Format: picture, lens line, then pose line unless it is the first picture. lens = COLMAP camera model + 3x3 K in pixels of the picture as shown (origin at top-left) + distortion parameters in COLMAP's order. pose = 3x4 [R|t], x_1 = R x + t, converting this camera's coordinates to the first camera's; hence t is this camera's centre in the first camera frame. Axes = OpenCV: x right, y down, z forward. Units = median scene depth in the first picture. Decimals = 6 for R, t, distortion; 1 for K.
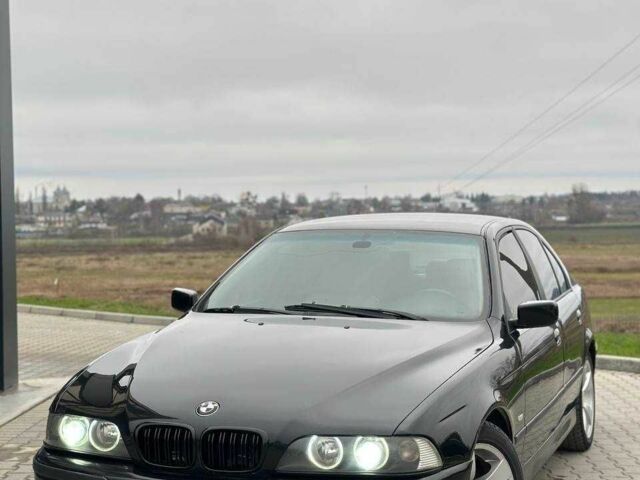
lens RADIAL K [[1166.0, 0, 320.8], [0, 1166.0, 239.1], [0, 0, 1]] dist [0.146588, 0.000000]
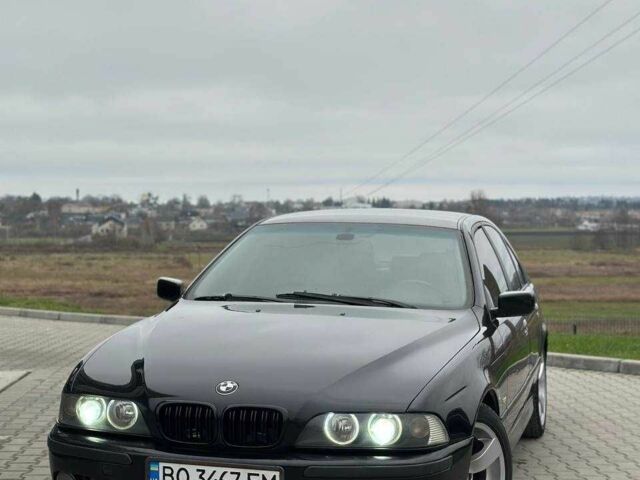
lens RADIAL K [[1166.0, 0, 324.6], [0, 1166.0, 240.5], [0, 0, 1]] dist [0.146588, 0.000000]
pose [[0.996094, 0.012781, 0.087364, -0.079609], [-0.012642, 0.999918, -0.002147, 0.011101], [-0.087385, 0.001034, 0.996174, -0.038324]]
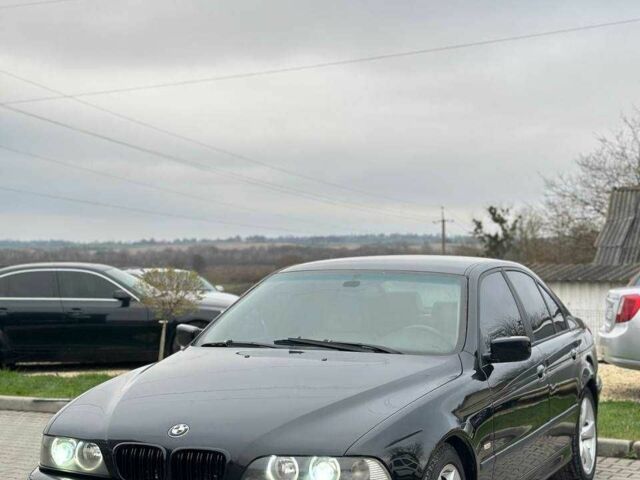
lens RADIAL K [[1166.0, 0, 323.7], [0, 1166.0, 239.4], [0, 0, 1]] dist [0.146588, 0.000000]
pose [[0.997860, -0.001157, -0.065370, 0.084957], [-0.001615, 0.999102, -0.042327, 0.009900], [0.065360, 0.042342, 0.996963, -0.068861]]
